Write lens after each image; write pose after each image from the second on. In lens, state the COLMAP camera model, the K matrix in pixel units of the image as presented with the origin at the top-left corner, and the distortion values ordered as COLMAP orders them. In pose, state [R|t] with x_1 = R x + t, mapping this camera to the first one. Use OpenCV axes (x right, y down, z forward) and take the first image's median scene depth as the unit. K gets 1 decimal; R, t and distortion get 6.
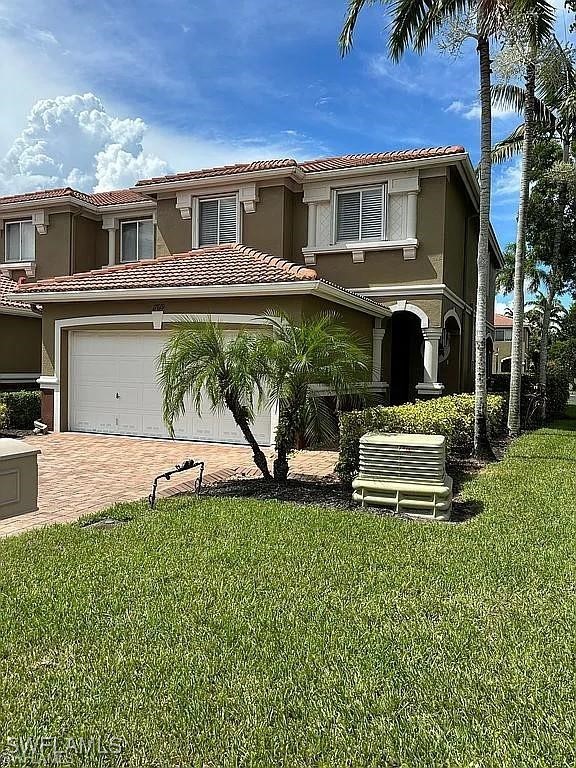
lens RADIAL K [[586.3, 0, 283.0], [0, 586.3, 385.7], [0, 0, 1]] dist [0.033453, -0.009595]
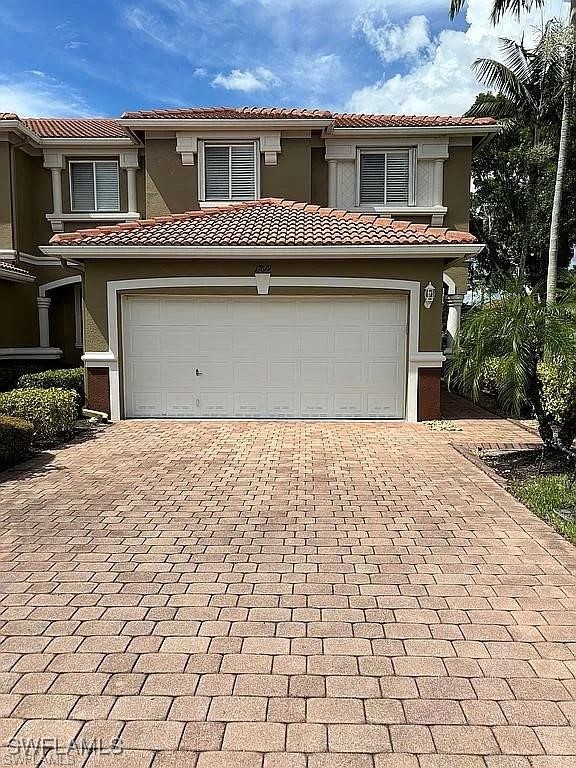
lens RADIAL K [[586.3, 0, 288.5], [0, 586.3, 381.5], [0, 0, 1]] dist [0.033453, -0.009595]
pose [[0.924779, -0.046890, 0.377606, -0.412360], [0.026932, 0.997955, 0.057966, -0.013320], [-0.379552, -0.043436, 0.924150, 0.142996]]
